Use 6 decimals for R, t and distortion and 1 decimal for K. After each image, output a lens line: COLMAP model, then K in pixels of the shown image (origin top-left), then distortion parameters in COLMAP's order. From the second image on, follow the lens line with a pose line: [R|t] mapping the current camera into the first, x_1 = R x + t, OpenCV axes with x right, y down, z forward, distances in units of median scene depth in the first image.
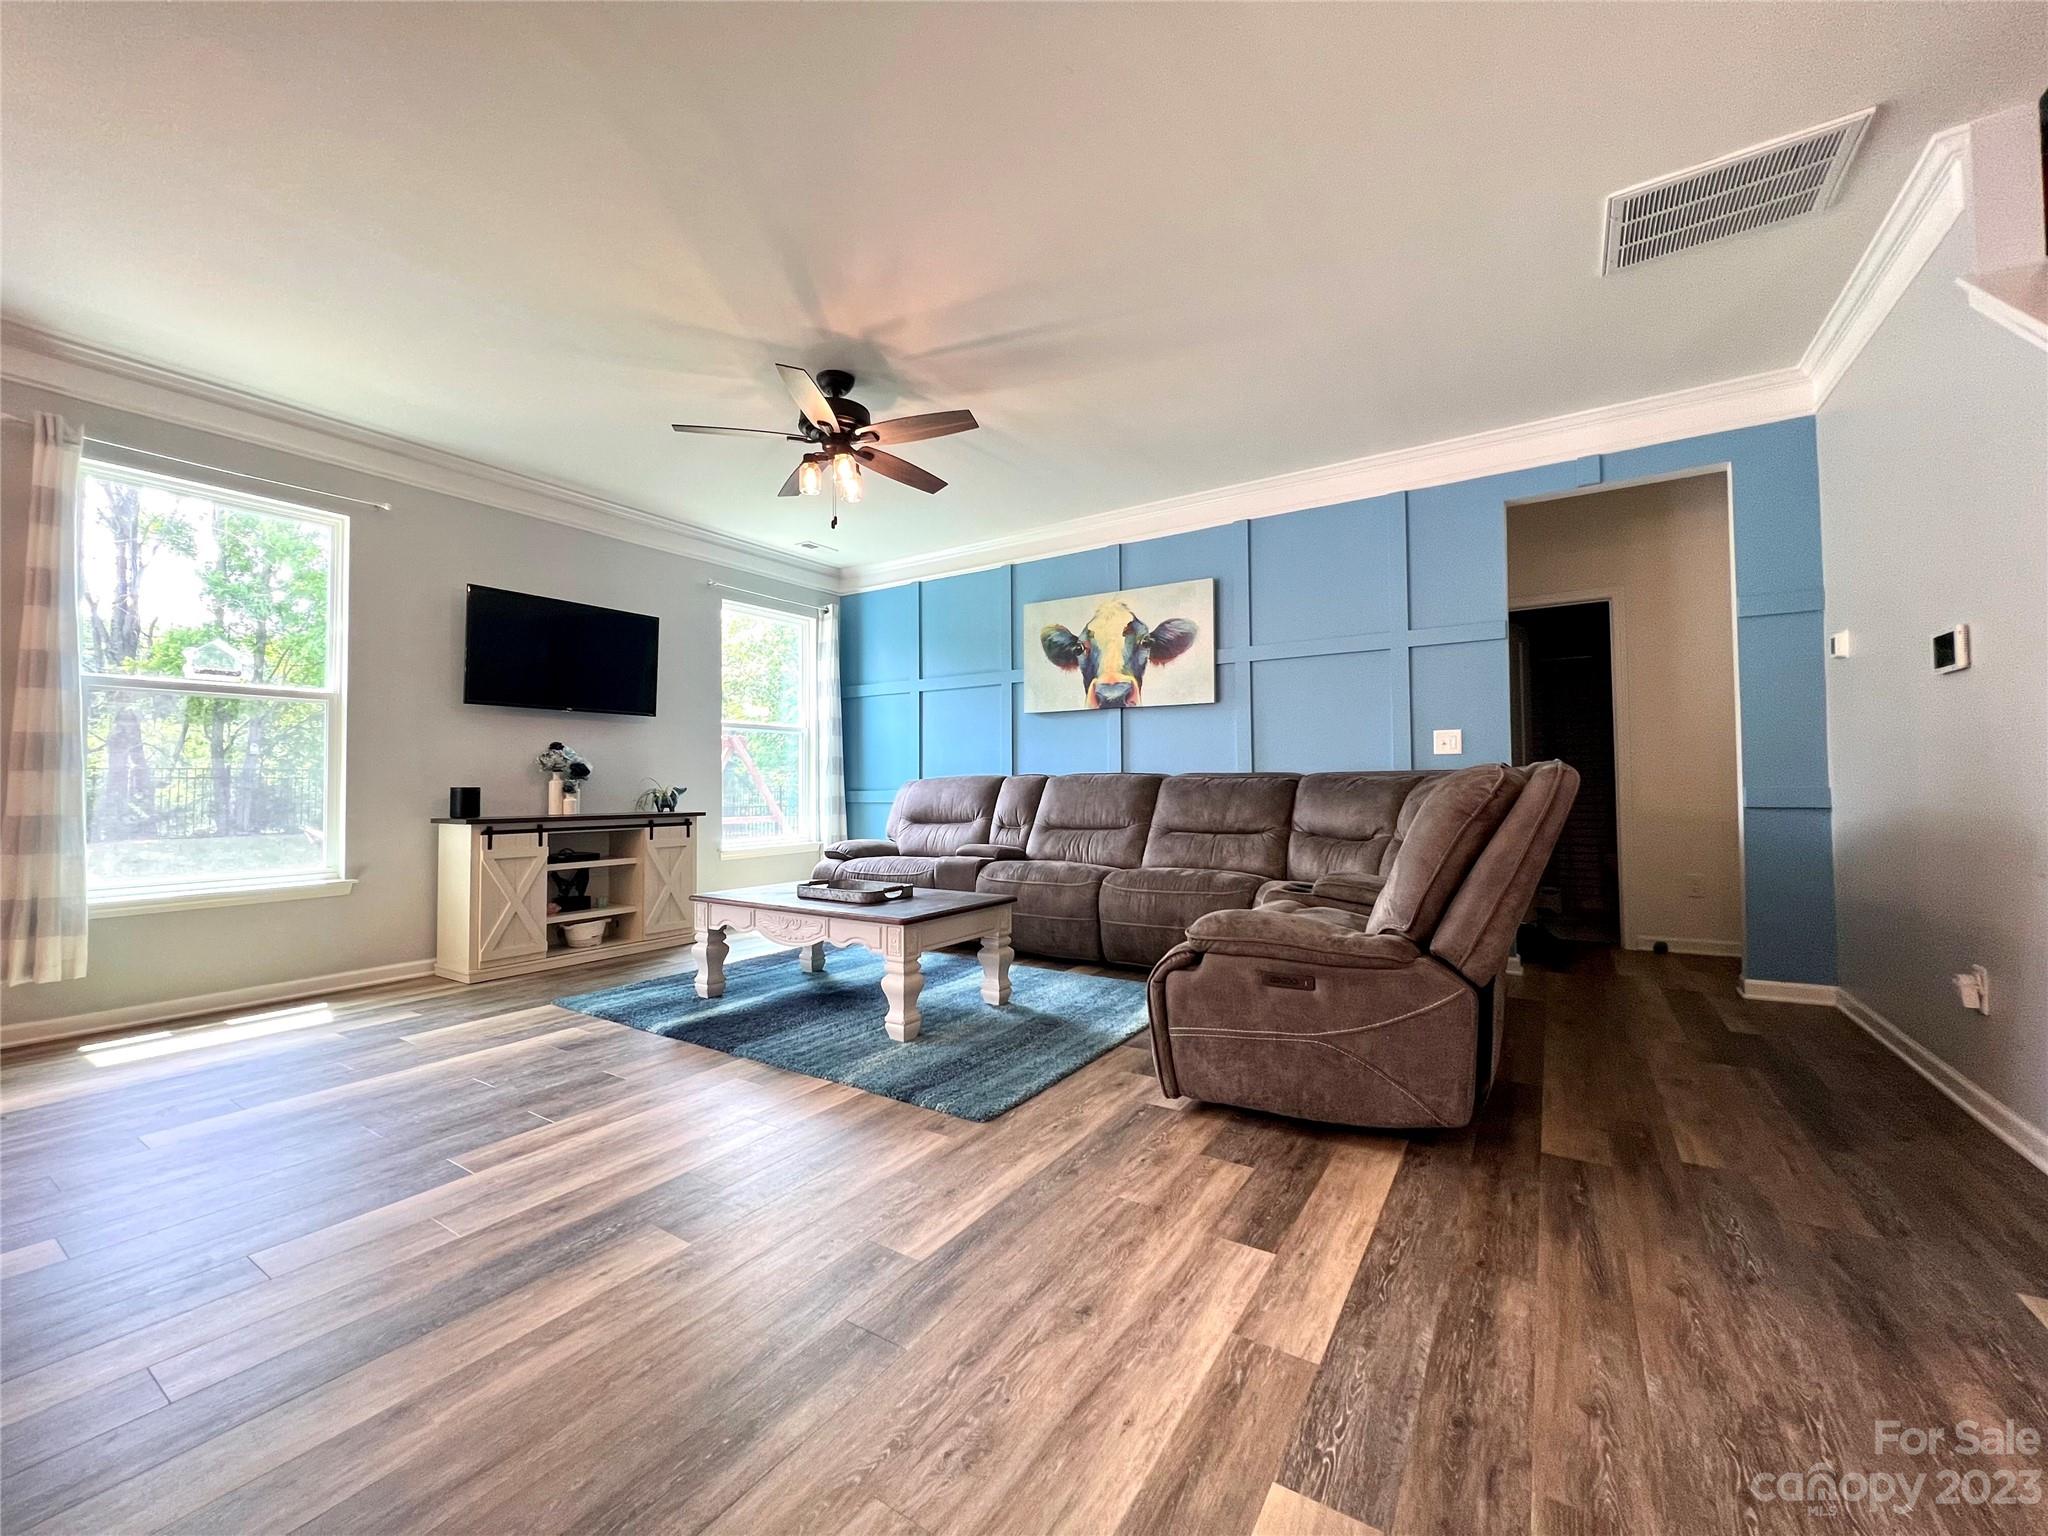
lens RADIAL K [[815.3, 0, 1008.1], [0, 815.3, 762.1], [0, 0, 1]] dist [0.001218, 0.000347]
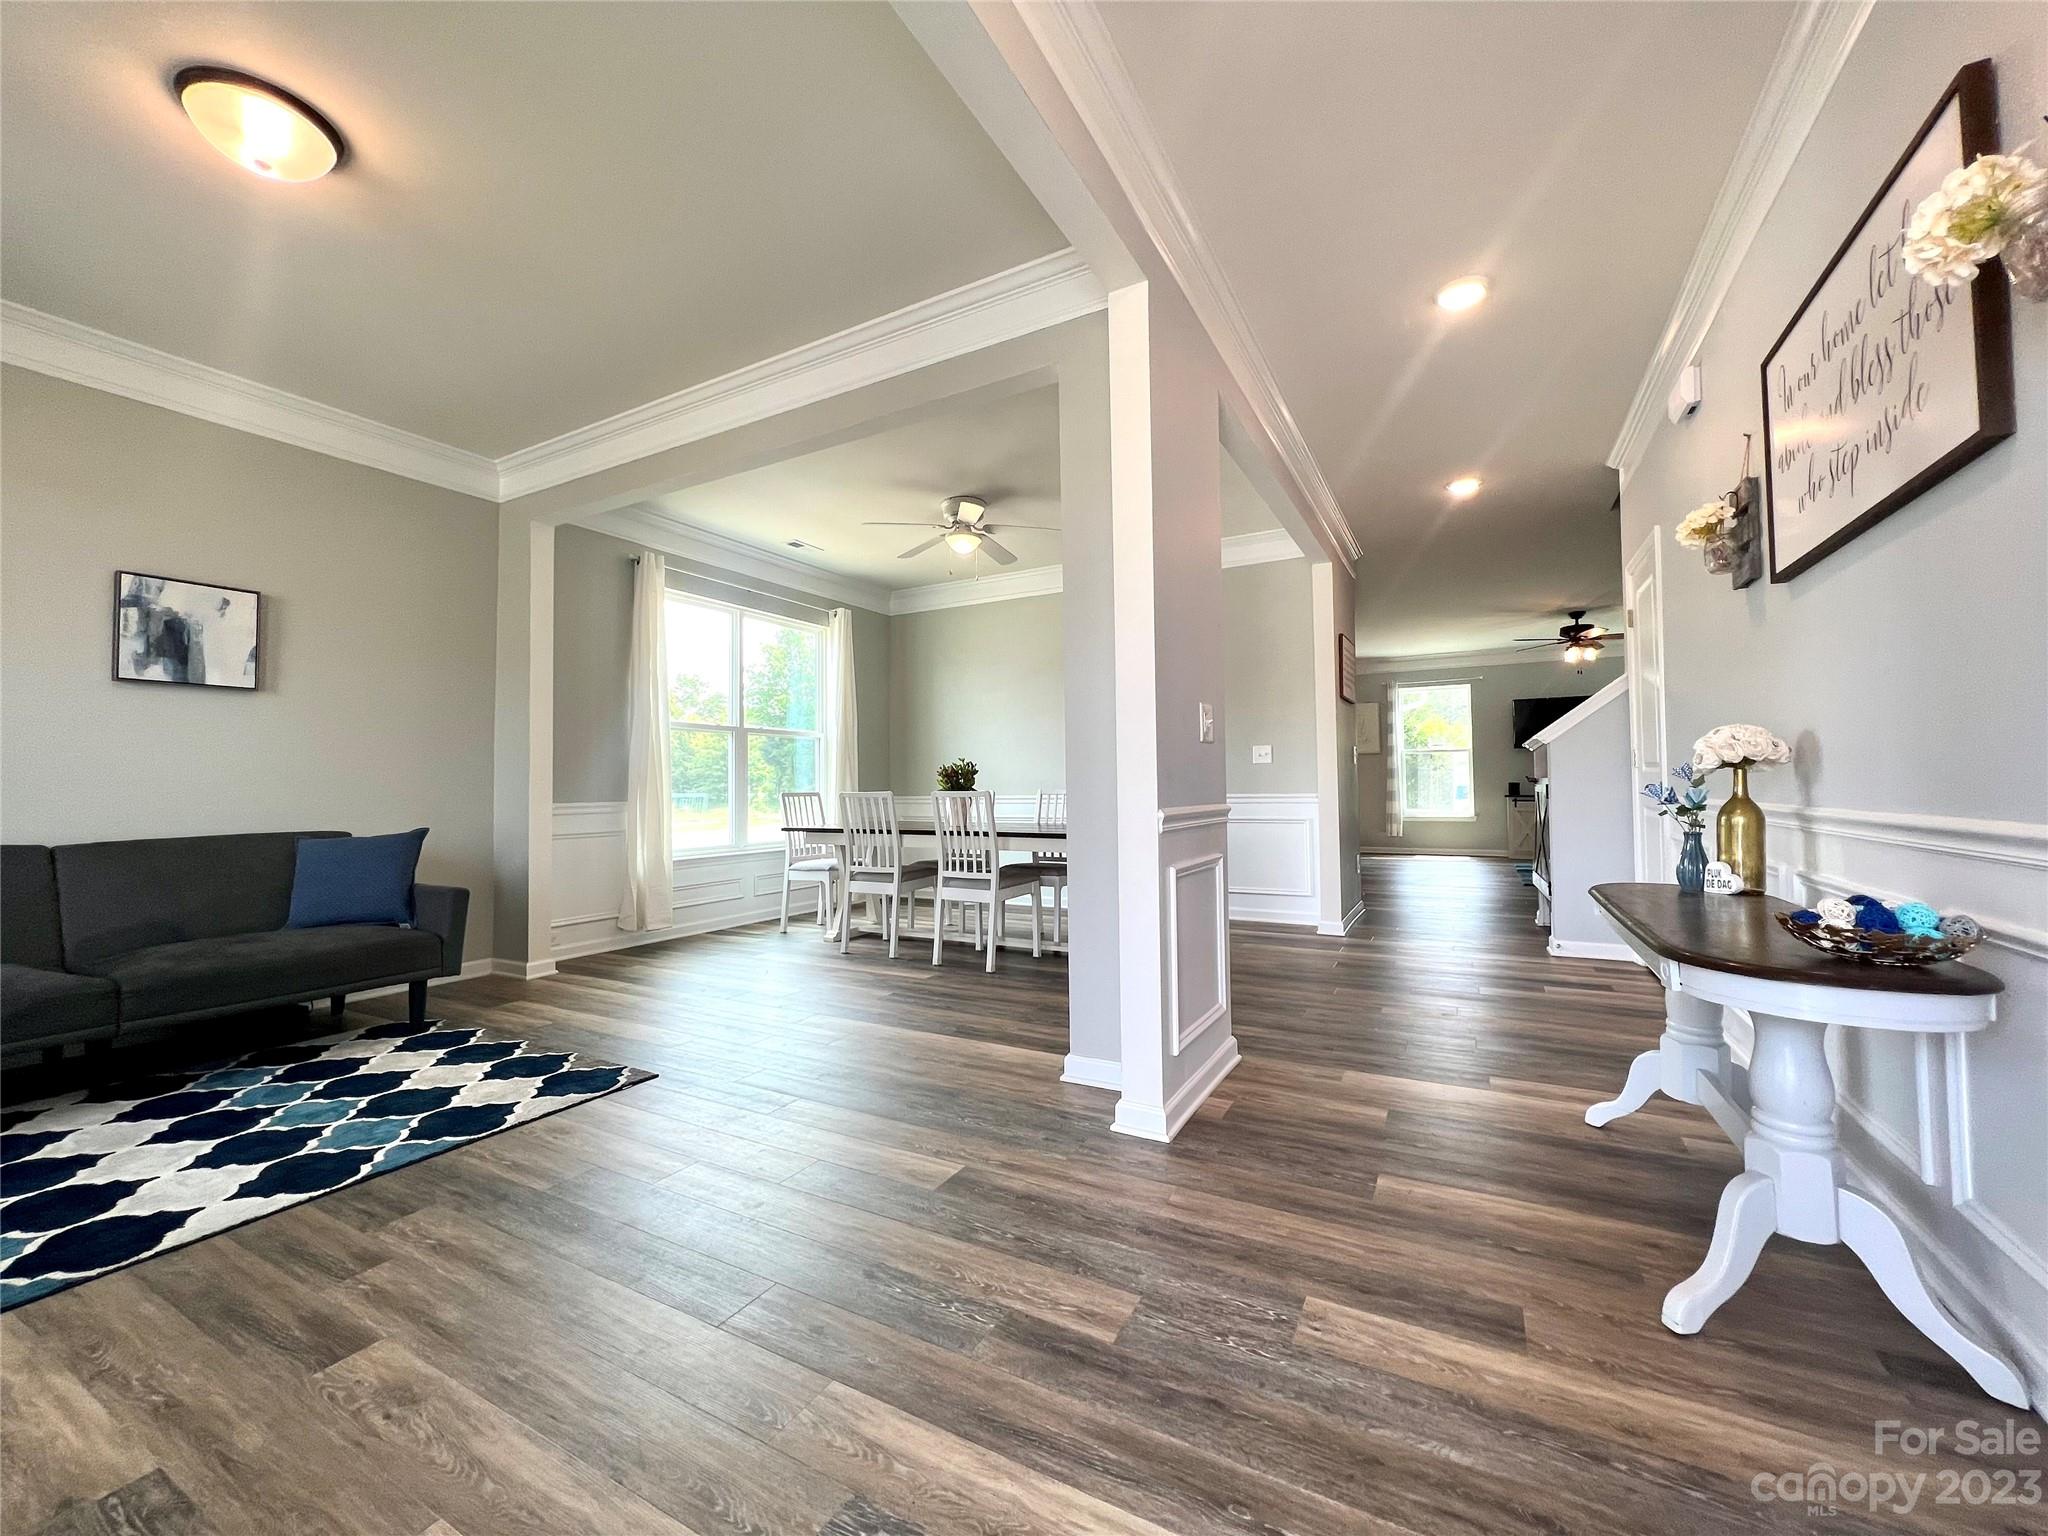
lens RADIAL K [[815.3, 0, 1012.2], [0, 815.3, 760.5], [0, 0, 1]] dist [0.001218, 0.000347]
pose [[0.073703, -0.027953, -0.996888, 1.610534], [0.038414, 0.998945, -0.025171, -0.029005], [0.996540, -0.036439, 0.074699, -0.669498]]
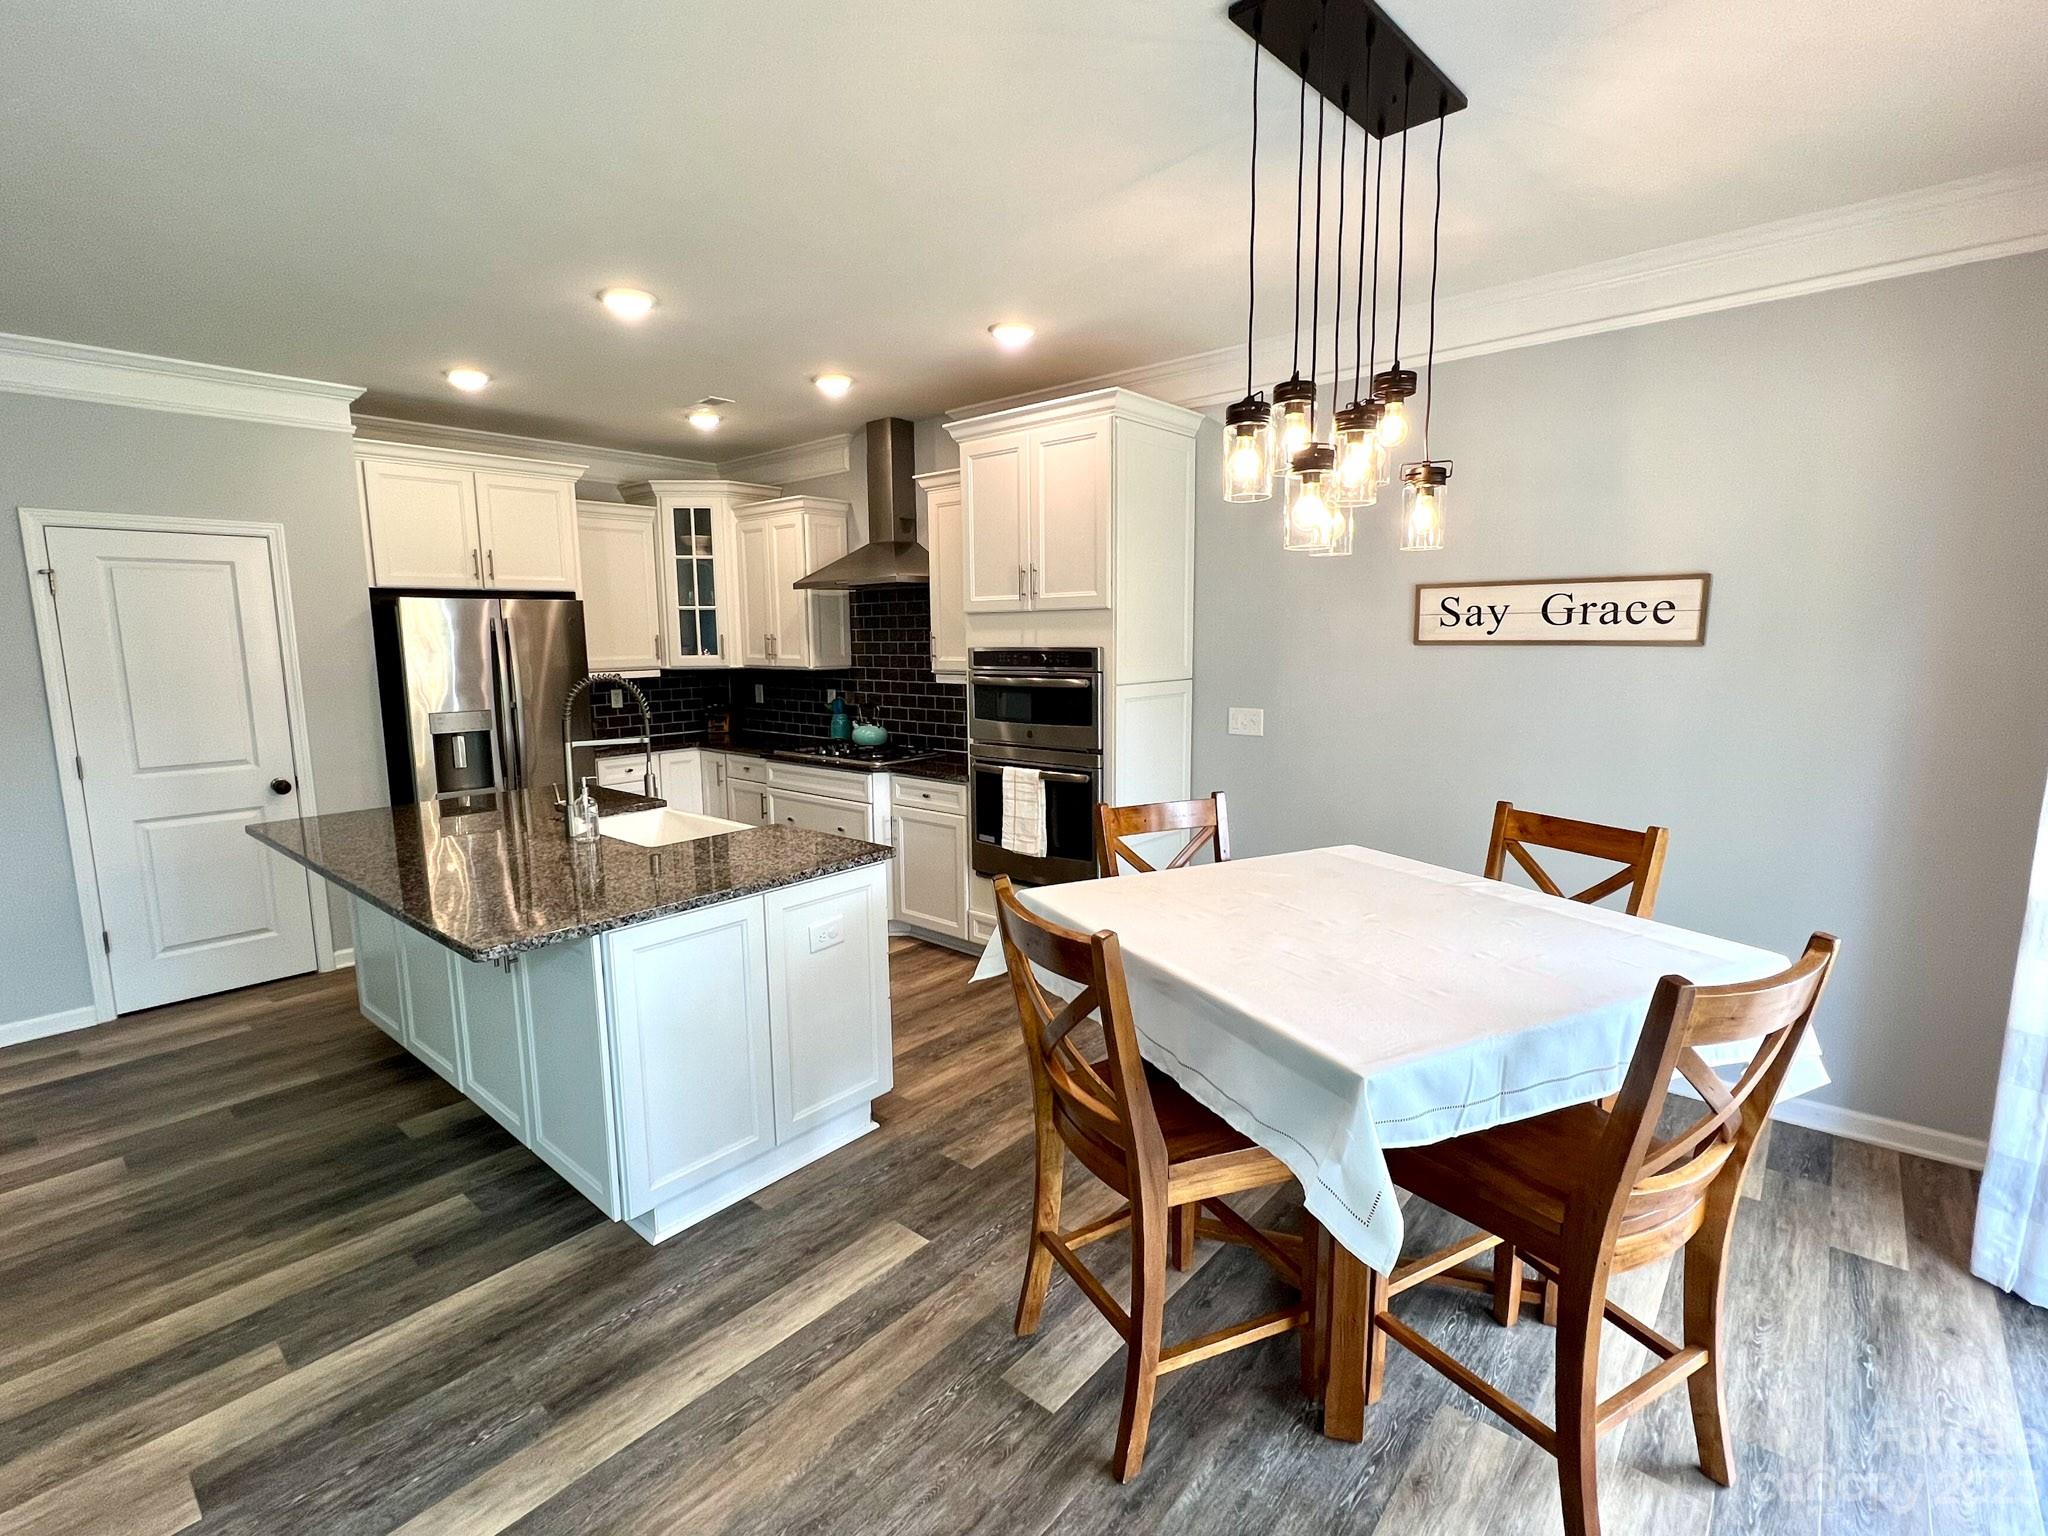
lens RADIAL K [[946.5, 0, 1012.4], [0, 946.5, 764.5], [0, 0, 1]] dist [0.001371, 0.000207]
pose [[-0.990670, 0.000118, 0.136285, -0.715810], [0.015731, 0.993414, 0.113495, -0.114379], [-0.135374, 0.114580, -0.984147, 0.664676]]
